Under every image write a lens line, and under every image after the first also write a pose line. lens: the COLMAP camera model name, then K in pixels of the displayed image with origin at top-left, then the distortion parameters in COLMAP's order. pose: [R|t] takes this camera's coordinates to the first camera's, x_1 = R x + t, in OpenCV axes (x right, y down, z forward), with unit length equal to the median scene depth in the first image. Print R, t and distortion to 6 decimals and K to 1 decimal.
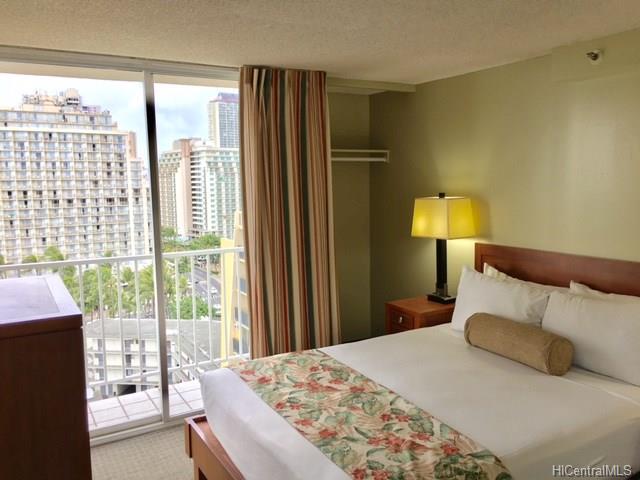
lens RADIAL K [[544.0, 0, 323.4], [0, 544.0, 236.2], [0, 0, 1]] dist [0.073693, -0.099859]
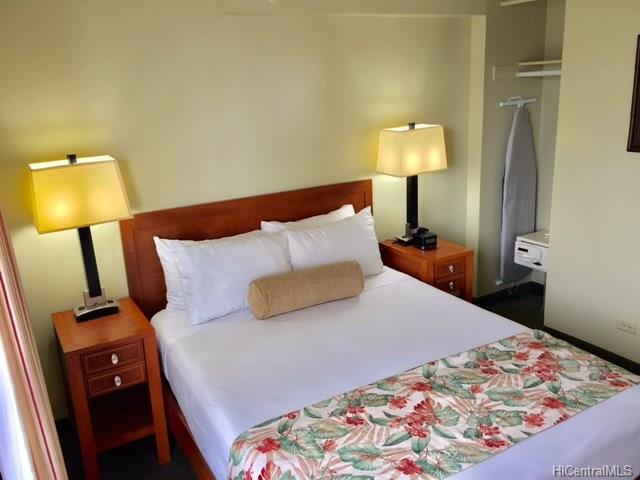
lens RADIAL K [[556.8, 0, 320.0], [0, 556.8, 240.0], [0, 0, 1]] dist [-0.008748, -0.007290]
pose [[0.007937, -0.239769, 0.970798, -0.691728], [0.177091, 0.955820, 0.234622, -0.135663], [-0.984163, 0.170057, 0.050047, 1.130532]]
